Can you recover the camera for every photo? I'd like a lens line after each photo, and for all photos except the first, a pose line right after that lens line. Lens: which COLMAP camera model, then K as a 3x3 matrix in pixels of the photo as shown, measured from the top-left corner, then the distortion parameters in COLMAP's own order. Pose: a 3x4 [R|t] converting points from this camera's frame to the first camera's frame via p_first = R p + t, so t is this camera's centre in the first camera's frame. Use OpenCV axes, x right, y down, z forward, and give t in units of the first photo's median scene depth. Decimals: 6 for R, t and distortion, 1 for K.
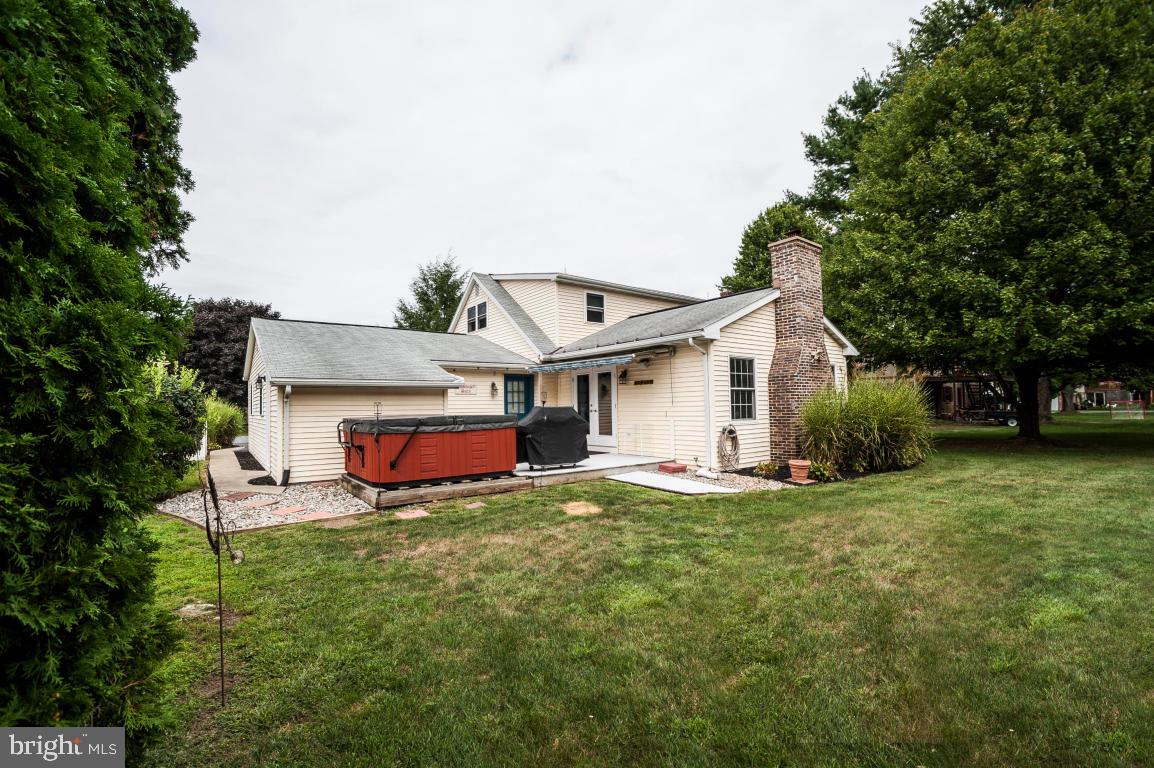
lens RADIAL K [[500.1, 0, 565.7], [0, 500.1, 387.6], [0, 0, 1]] dist [-0.074189, 0.022951]
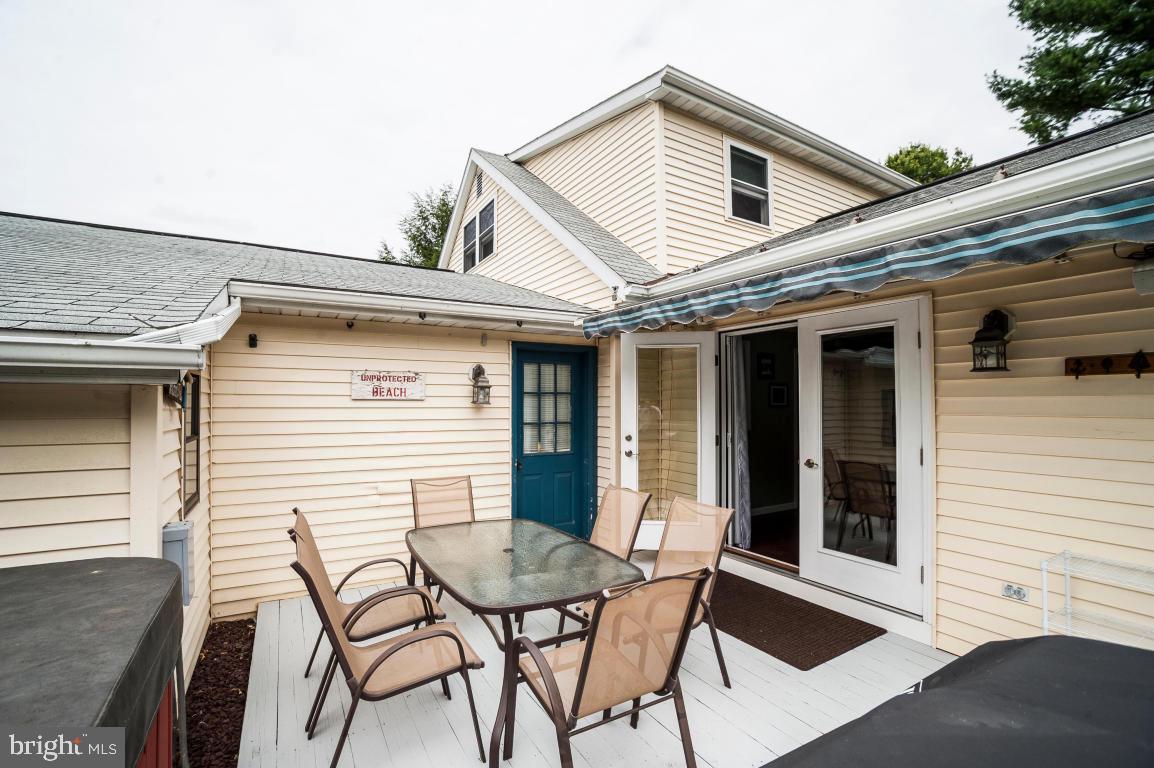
lens RADIAL K [[500.1, 0, 565.7], [0, 500.1, 387.6], [0, 0, 1]] dist [-0.074189, 0.022951]
pose [[0.994770, 0.012614, -0.101363, -0.049908], [-0.011896, 0.999900, 0.007685, 0.001313], [0.101450, -0.006439, 0.994820, 0.636744]]
